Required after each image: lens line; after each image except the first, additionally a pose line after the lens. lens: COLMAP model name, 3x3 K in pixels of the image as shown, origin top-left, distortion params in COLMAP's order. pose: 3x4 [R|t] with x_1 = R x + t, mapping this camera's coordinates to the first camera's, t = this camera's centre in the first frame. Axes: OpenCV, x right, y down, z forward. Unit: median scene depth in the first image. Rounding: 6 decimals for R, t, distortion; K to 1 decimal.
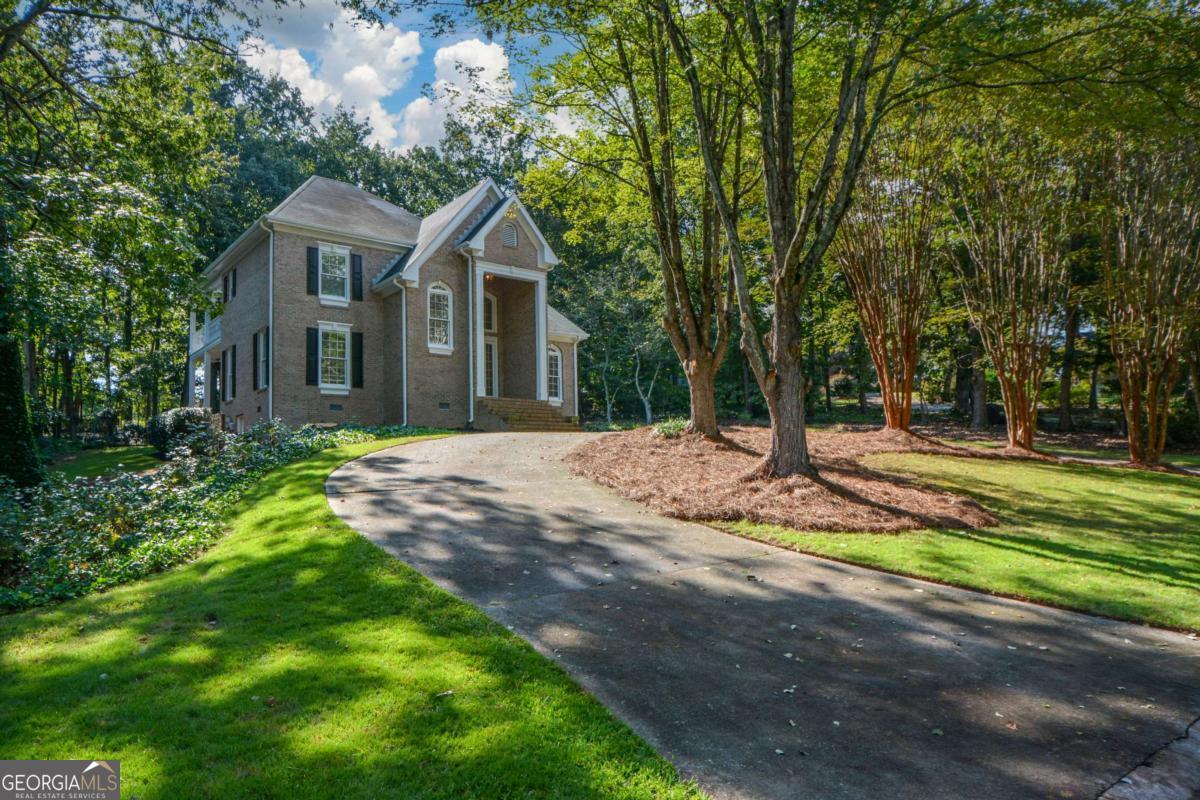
lens RADIAL K [[736.0, 0, 600.0], [0, 736.0, 400.0], [0, 0, 1]] dist [0.000449, 0.000102]
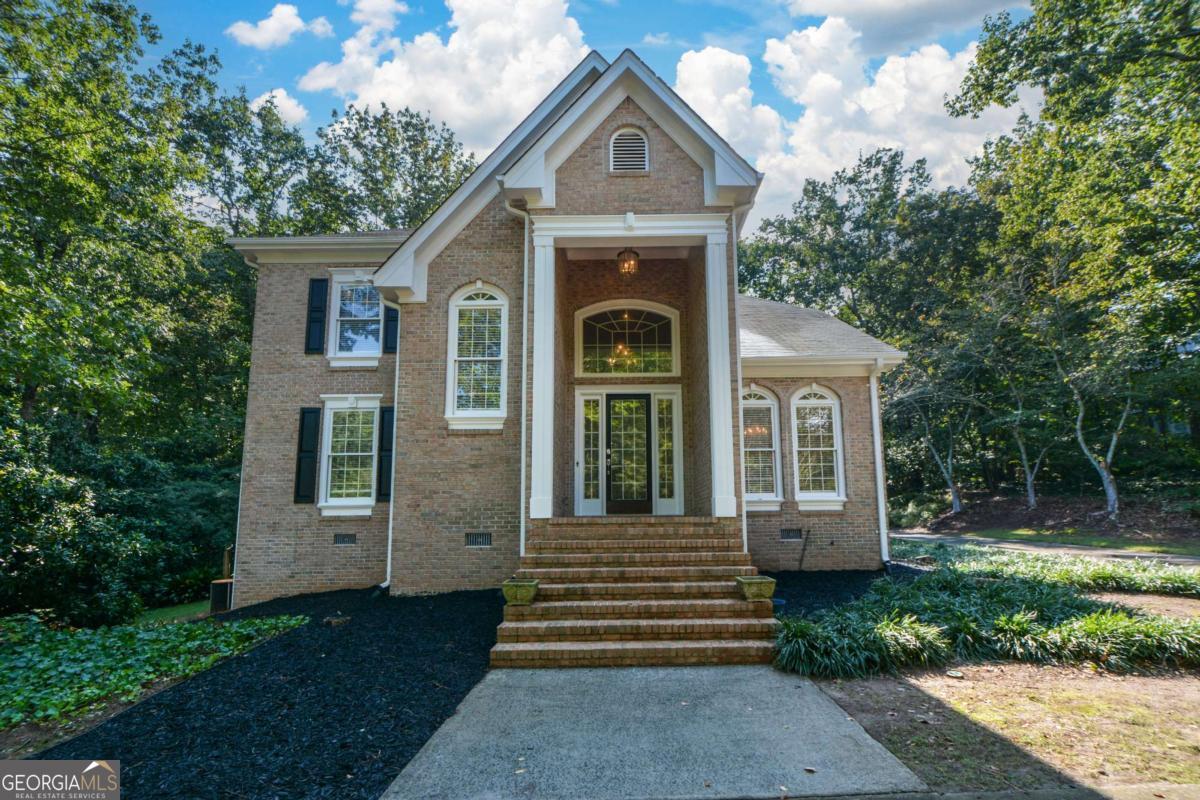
lens RADIAL K [[526.0, 0, 599.6], [0, 526.0, 464.3], [0, 0, 1]] dist [0.001043, 0.000083]
pose [[0.753141, -0.057569, -0.655335, 0.068220], [0.054750, 0.998193, -0.024767, -0.026786], [0.655577, -0.017227, 0.754932, 0.795052]]
